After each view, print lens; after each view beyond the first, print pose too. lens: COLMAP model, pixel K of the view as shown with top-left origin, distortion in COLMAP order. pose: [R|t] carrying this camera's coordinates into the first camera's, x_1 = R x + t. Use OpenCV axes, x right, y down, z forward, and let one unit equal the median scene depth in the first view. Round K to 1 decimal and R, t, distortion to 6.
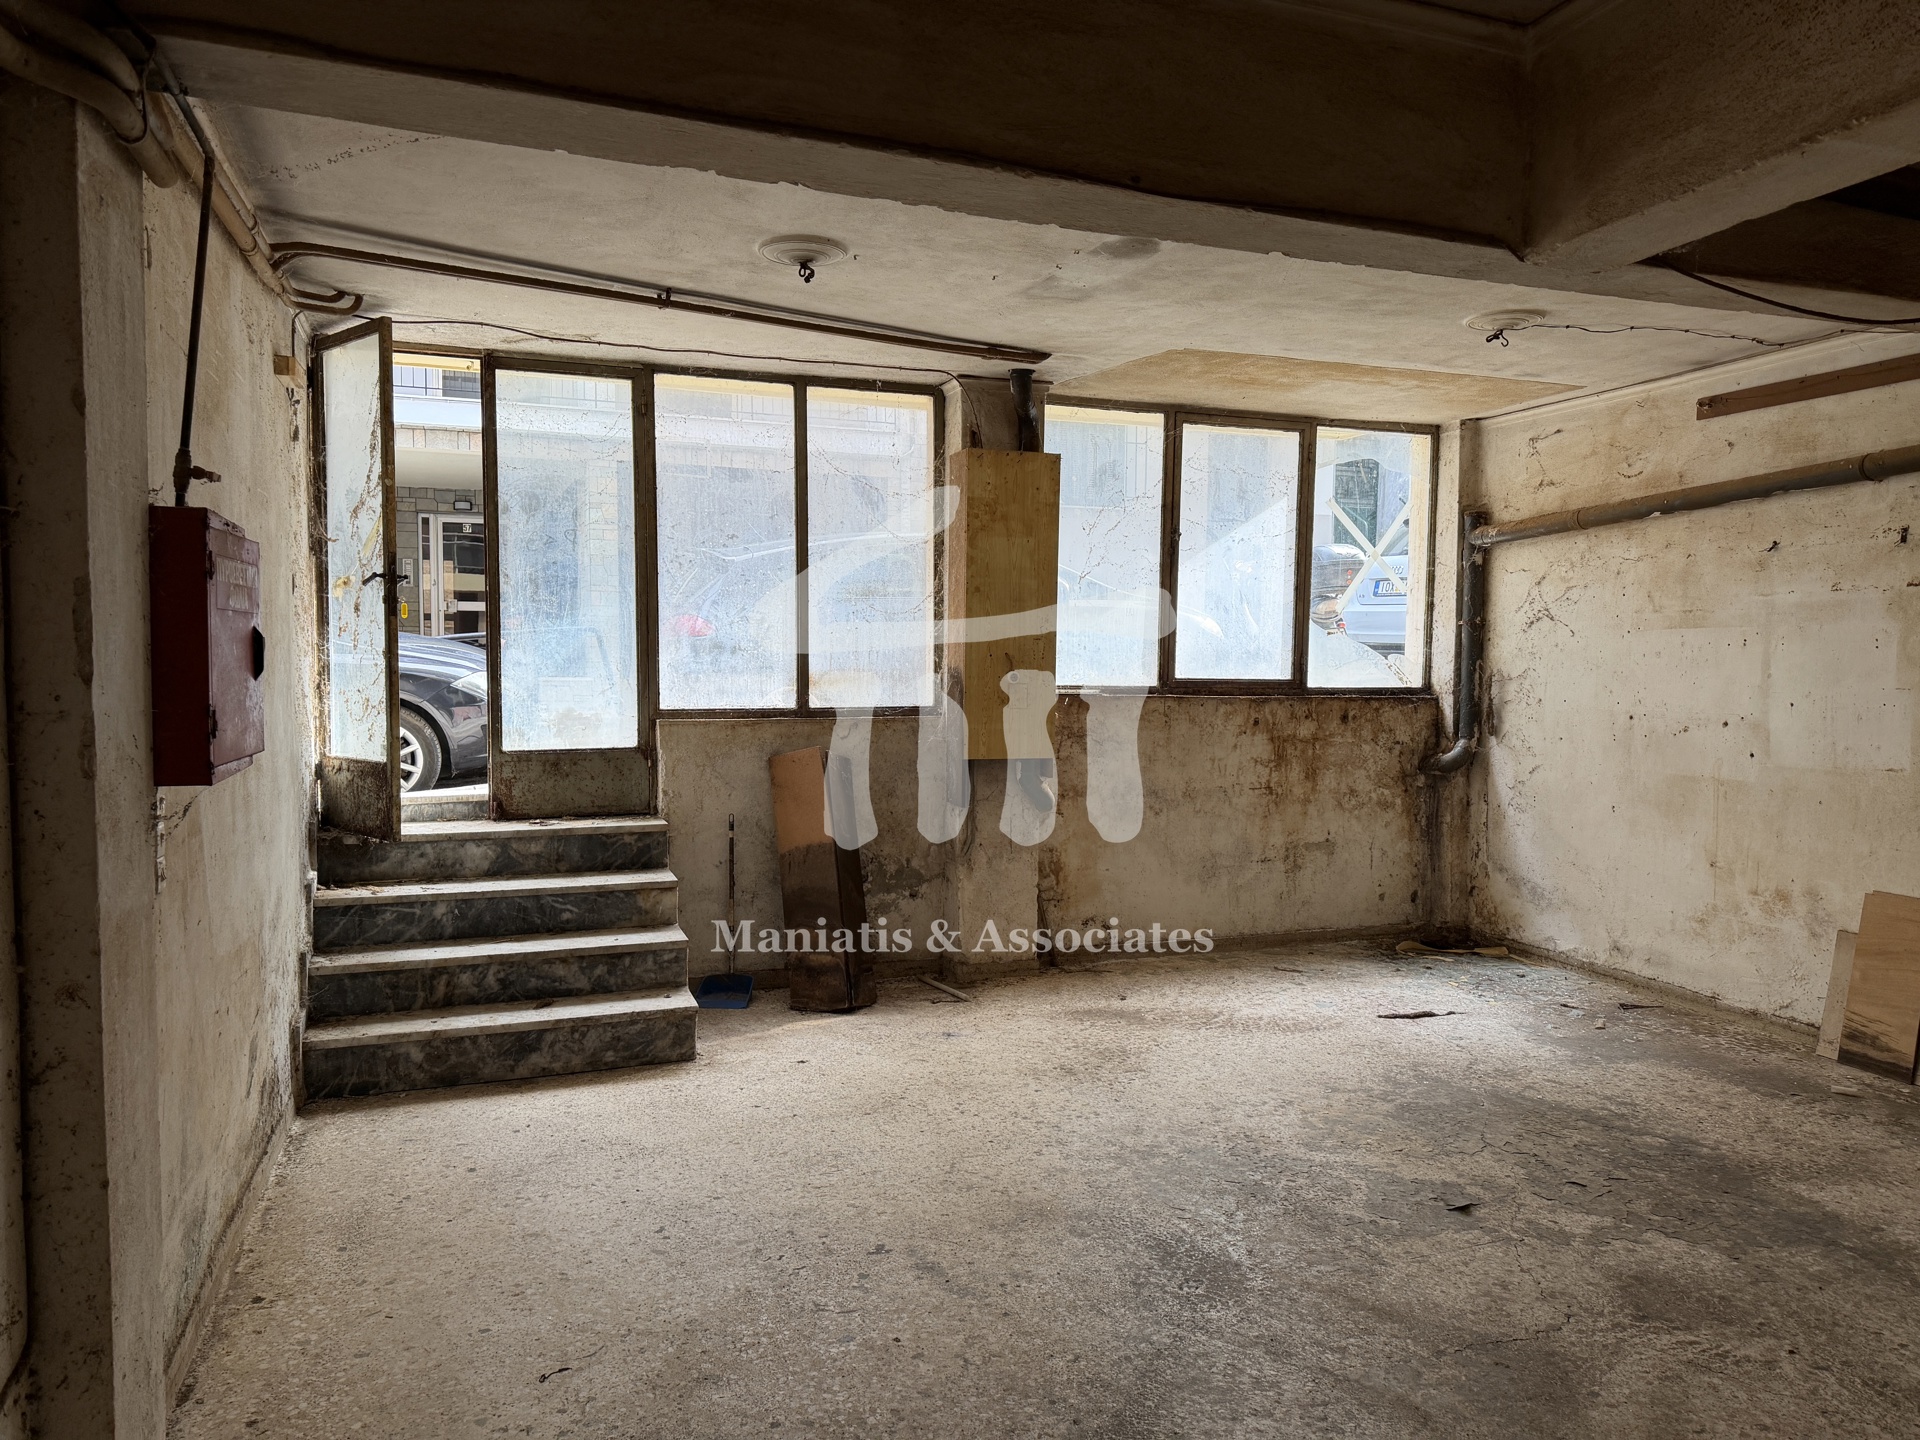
lens RADIAL K [[1346.7, 0, 957.8], [0, 1346.7, 726.6], [0, 0, 1]] dist [0.068889, -0.084149]
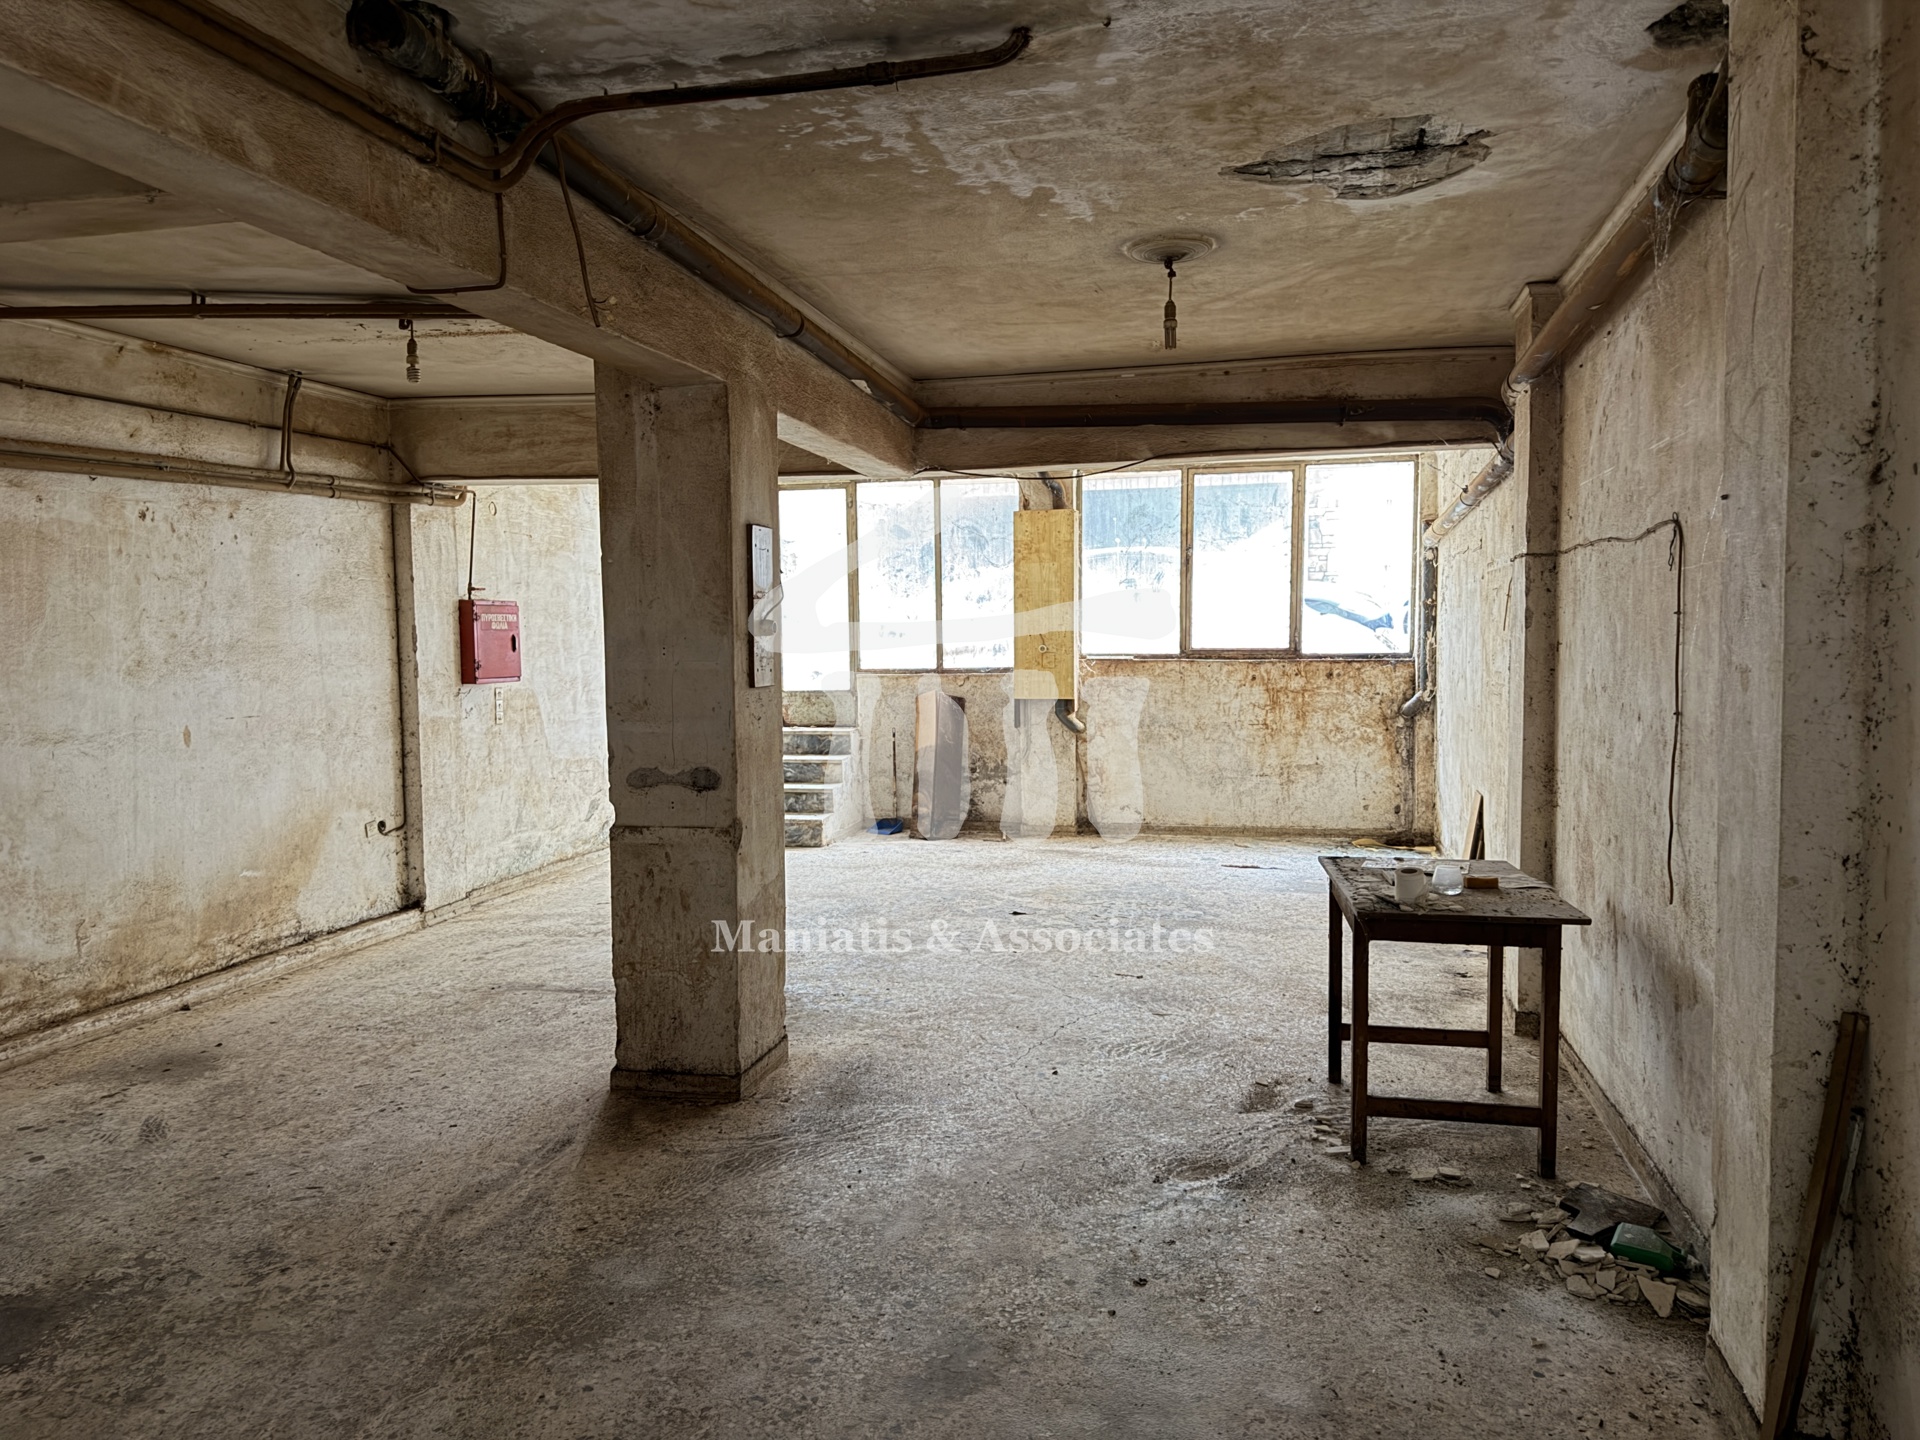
lens RADIAL K [[1346.7, 0, 953.6], [0, 1346.7, 707.8], [0, 0, 1]] dist [0.068889, -0.084149]
pose [[0.840967, 0.012450, -0.540944, 0.854136], [-0.010443, 0.999923, 0.006778, 0.025982], [0.540986, -0.000051, 0.841032, -0.439601]]
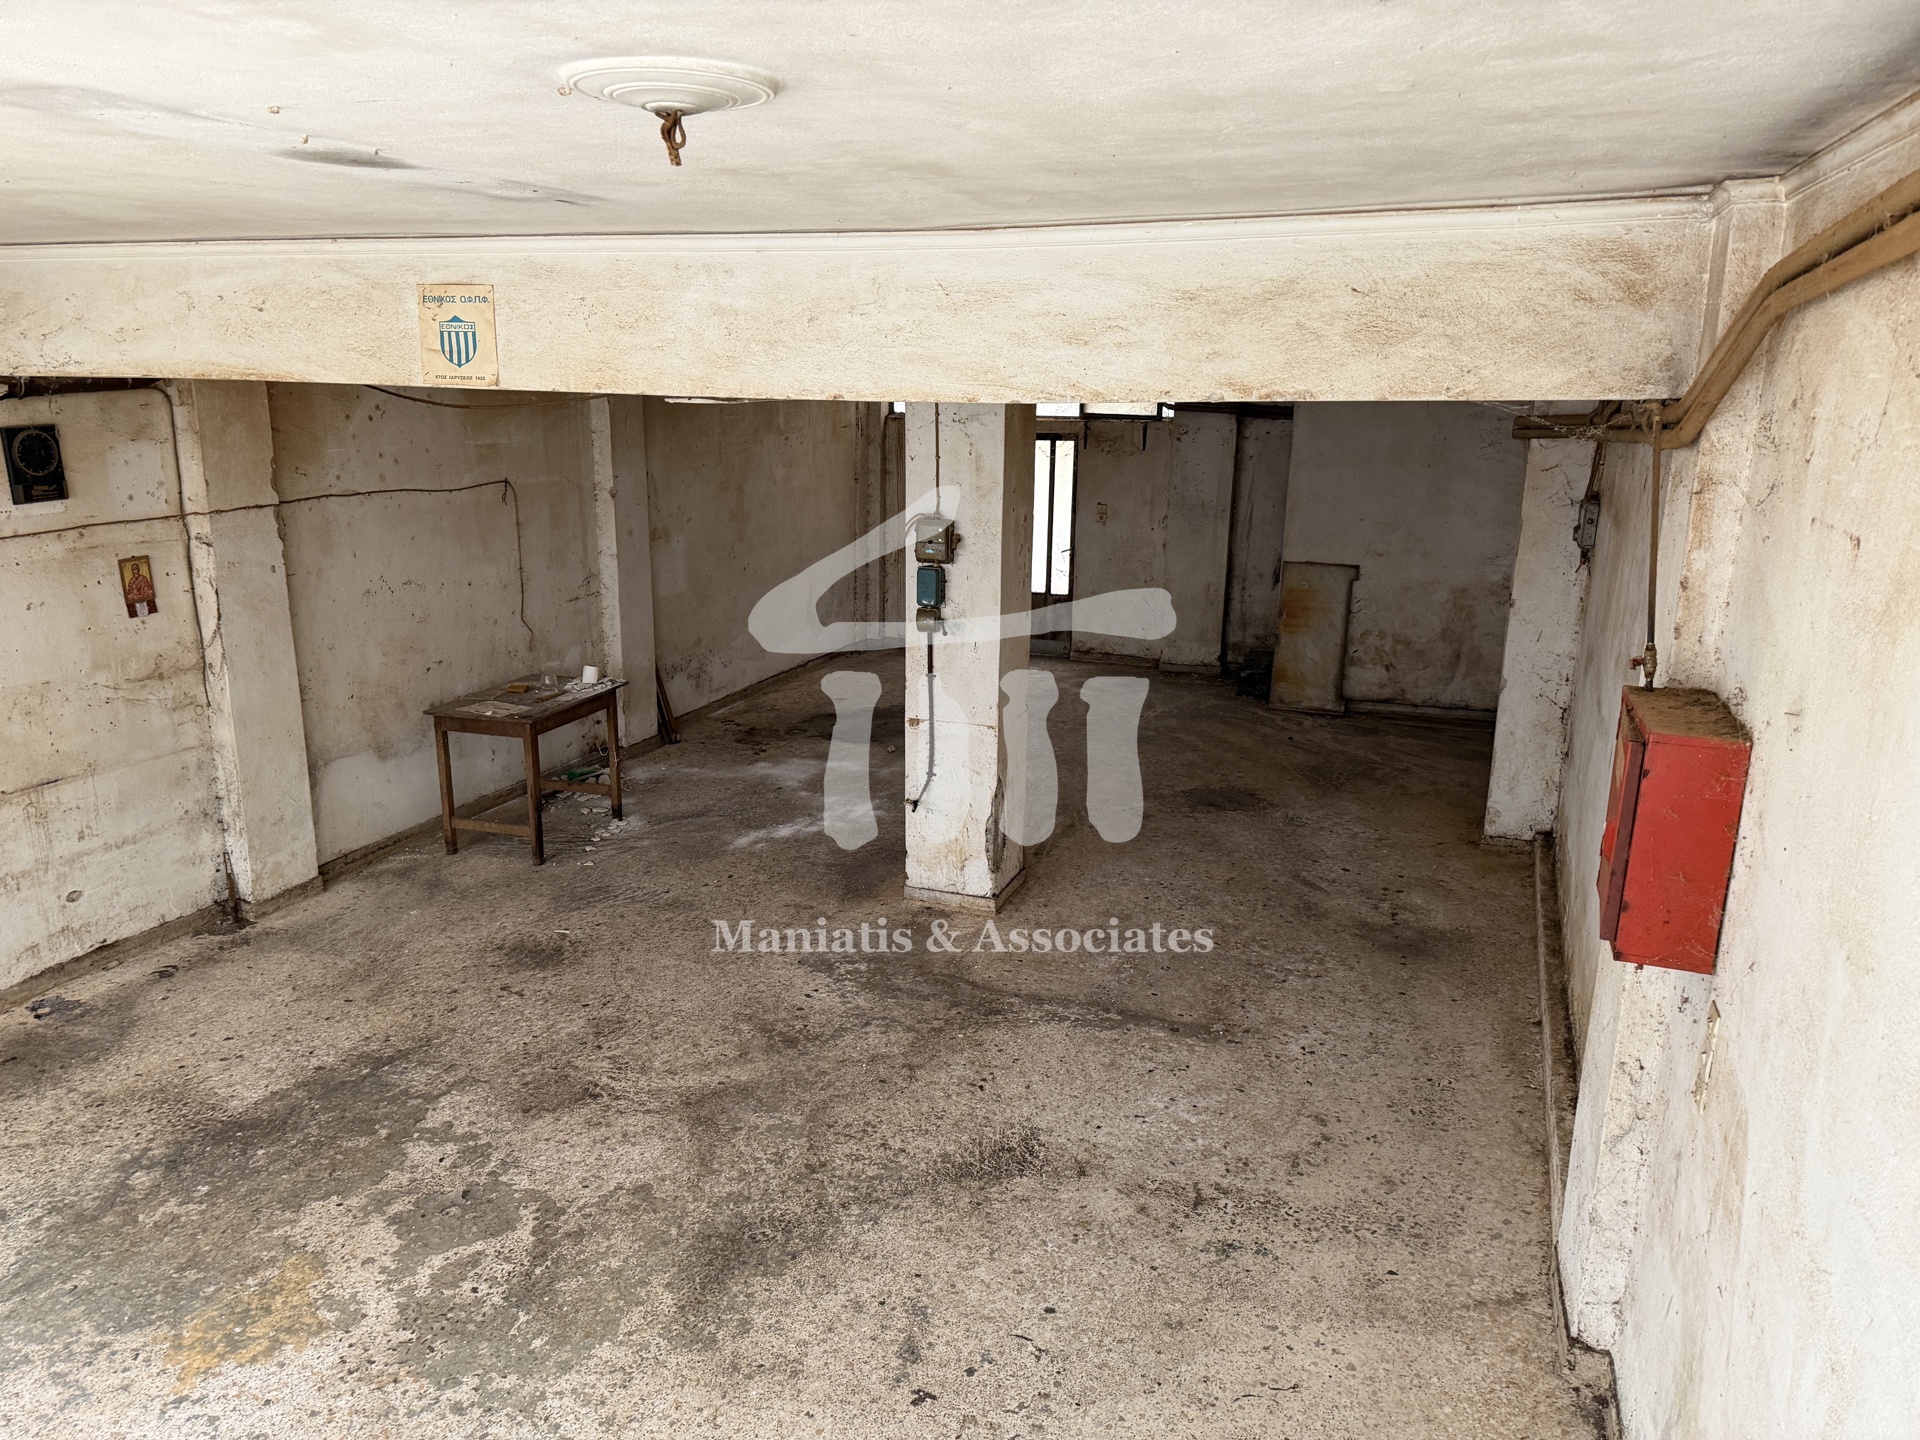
lens RADIAL K [[1346.7, 0, 953.9], [0, 1346.7, 731.5], [0, 0, 1]] dist [0.068889, -0.084149]
pose [[-0.765156, -0.179931, 0.618192, -0.337849], [0.014624, 0.955052, 0.296077, -0.198188], [-0.643679, 0.235586, -0.728132, 0.916515]]
